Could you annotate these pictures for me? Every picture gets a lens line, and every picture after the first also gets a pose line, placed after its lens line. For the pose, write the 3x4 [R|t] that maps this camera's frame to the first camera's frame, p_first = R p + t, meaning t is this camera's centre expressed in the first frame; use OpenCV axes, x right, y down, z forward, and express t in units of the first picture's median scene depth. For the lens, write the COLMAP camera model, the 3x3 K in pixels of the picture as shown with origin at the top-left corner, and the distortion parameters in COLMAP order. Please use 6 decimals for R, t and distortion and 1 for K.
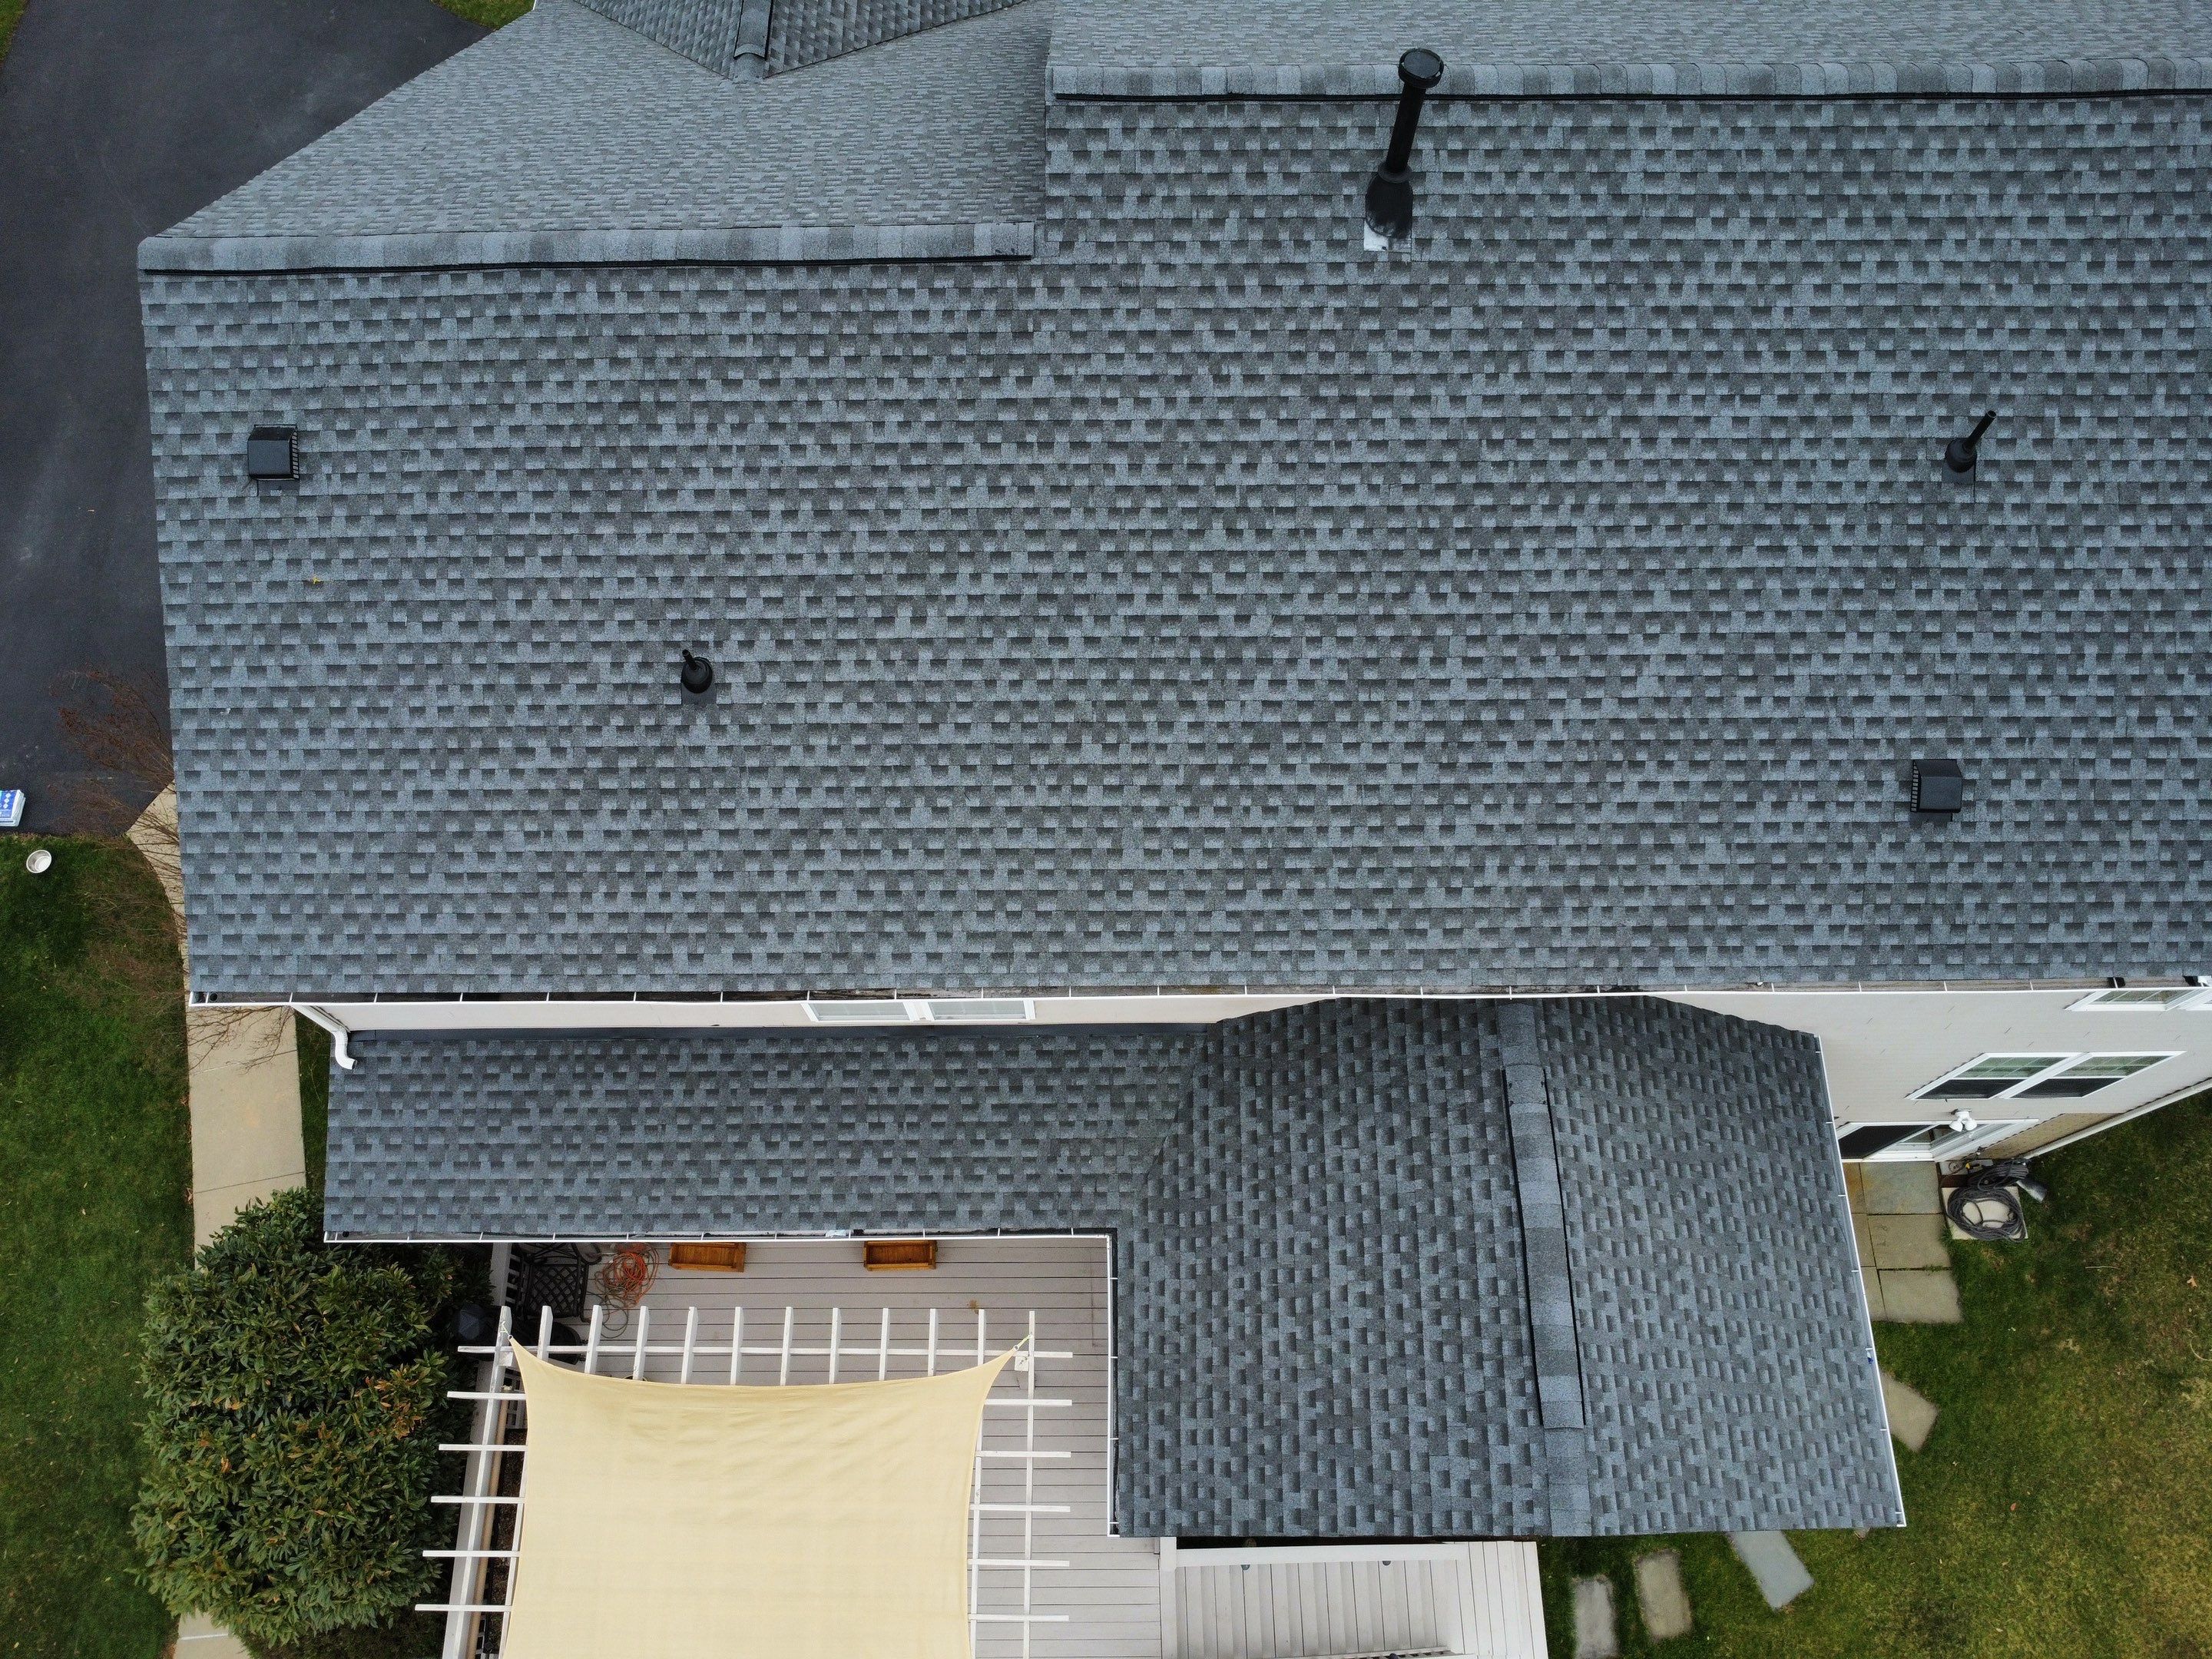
lens RADIAL K [[1599.1, 0, 1100.9], [0, 1599.1, 827.0], [0, 0, 1]] dist [-0.026093, -0.013060]
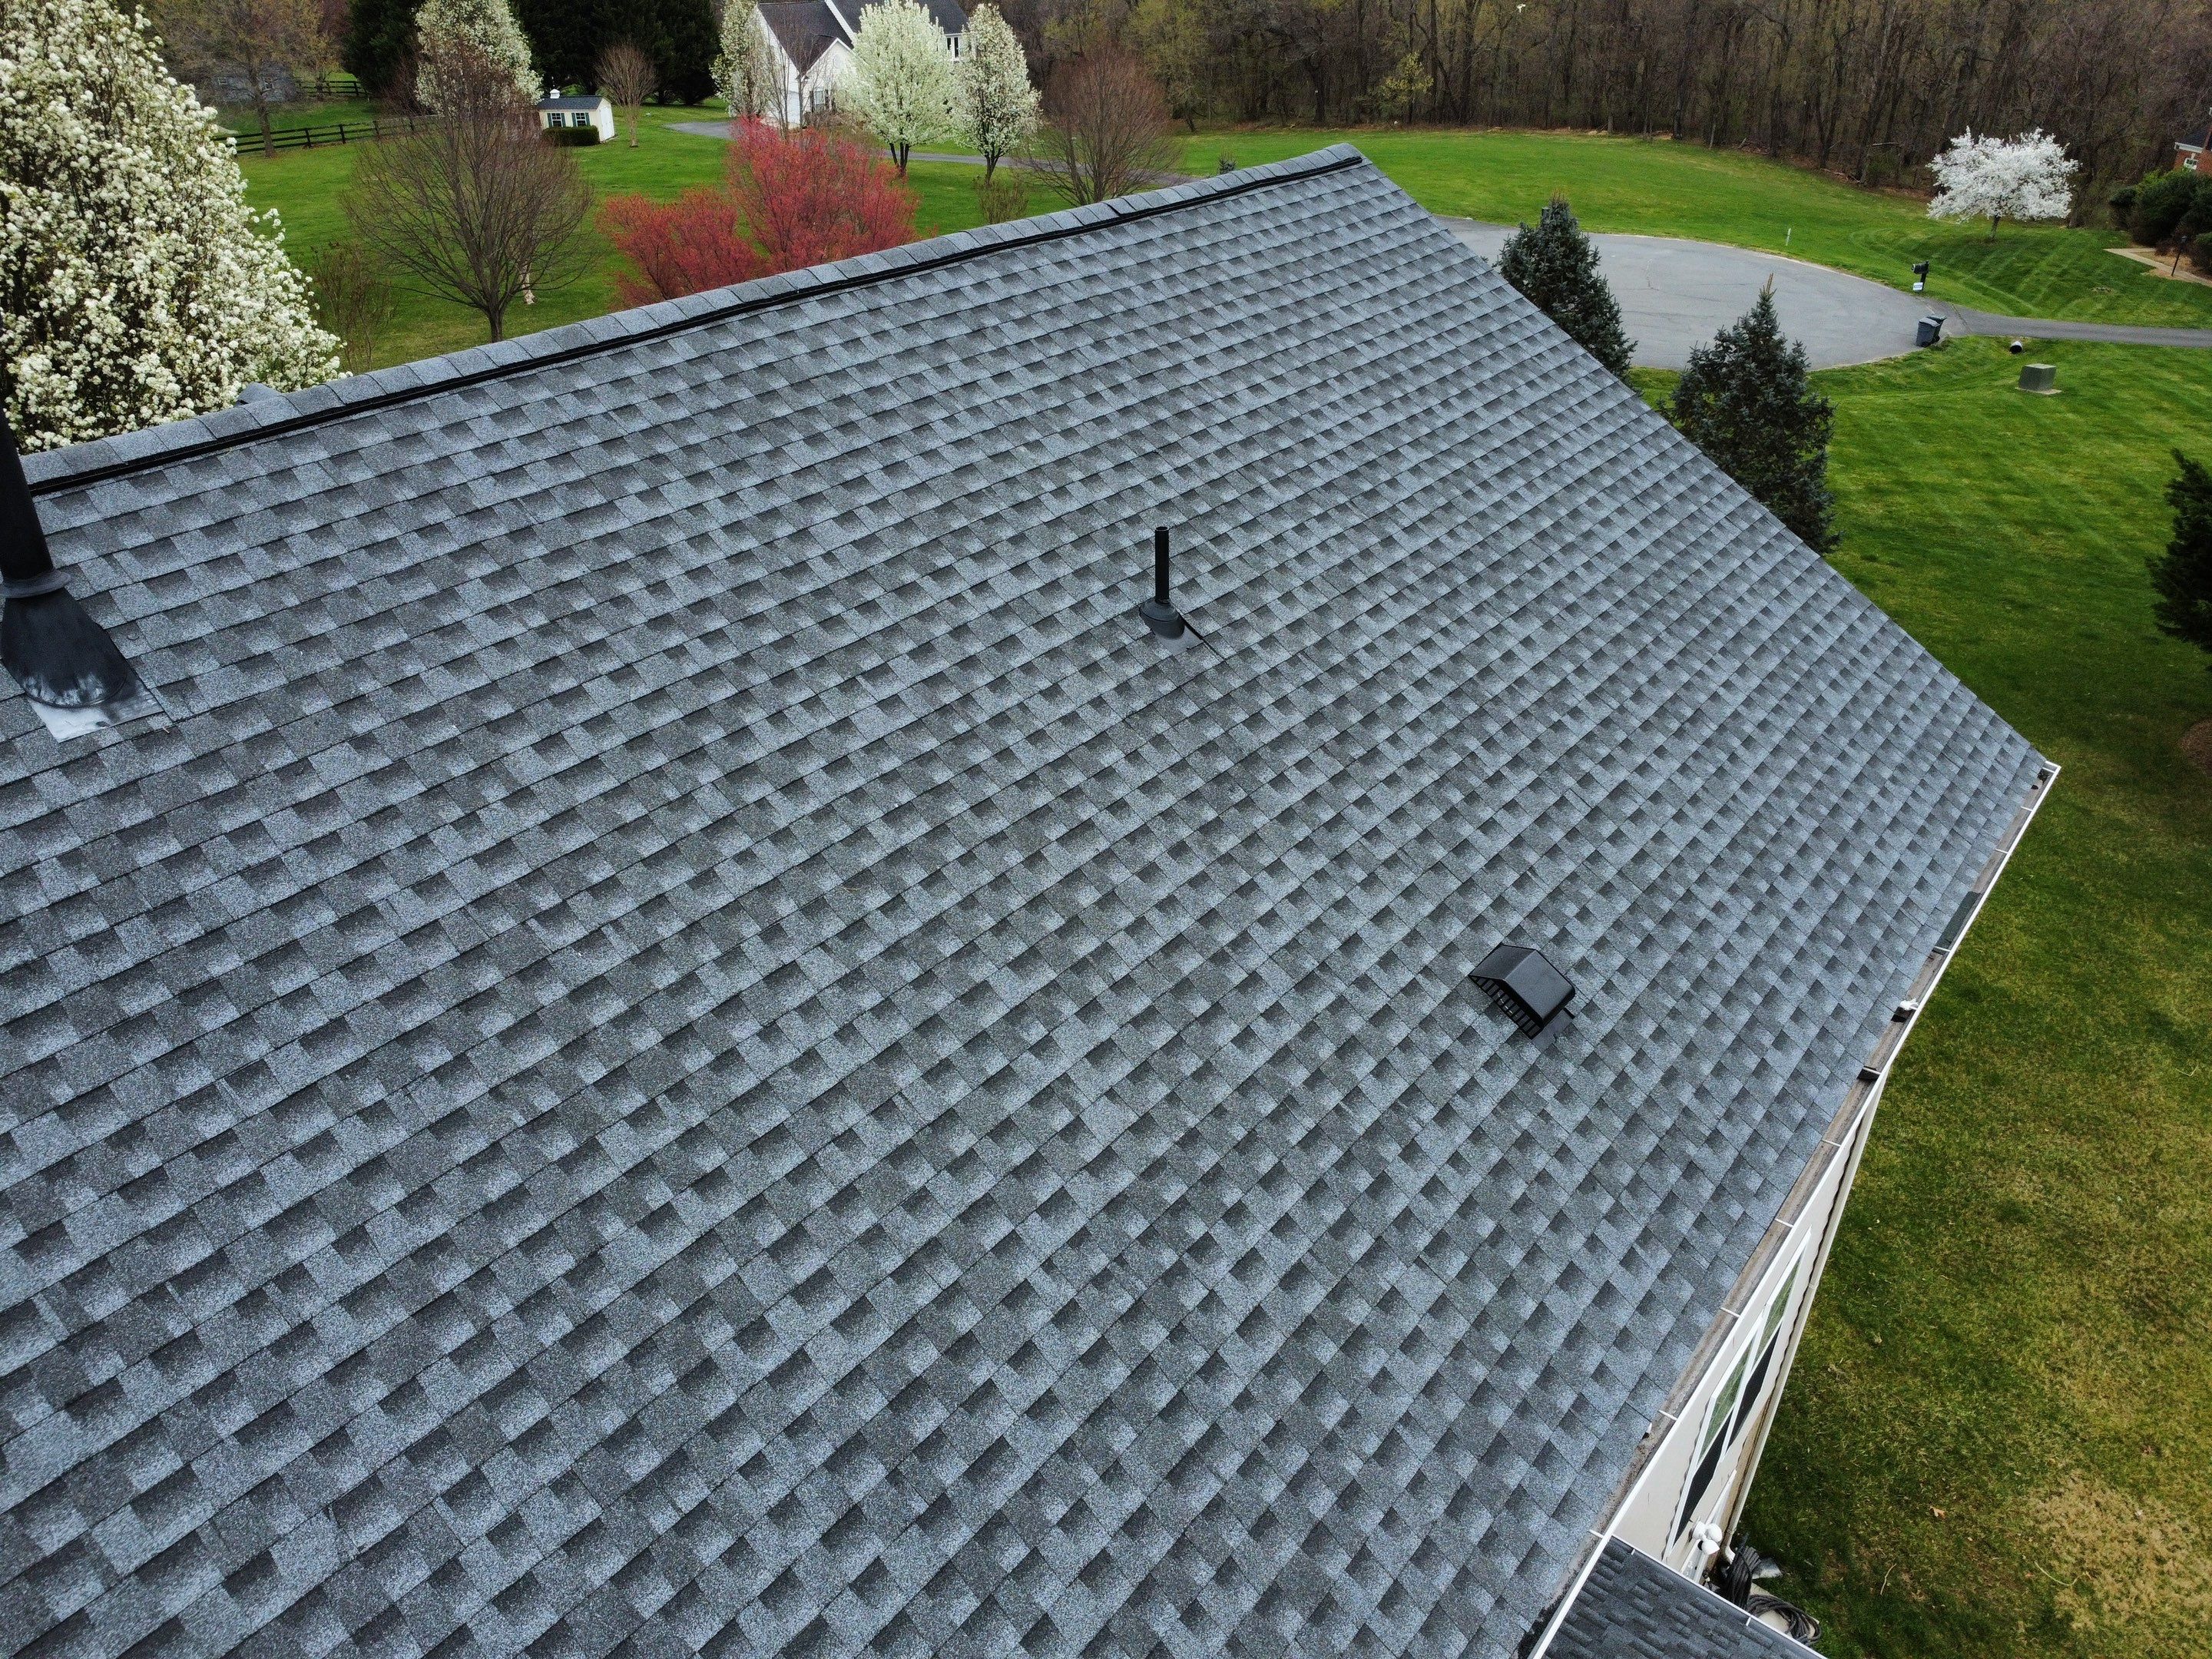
lens RADIAL K [[1599.1, 0, 1087.7], [0, 1599.1, 824.0], [0, 0, 1]] dist [-0.026093, -0.013060]
pose [[0.634424, -0.396752, 0.663395, 0.041392], [0.712820, 0.632246, -0.303567, 0.002266], [-0.298988, 0.665471, 0.683925, 0.600105]]
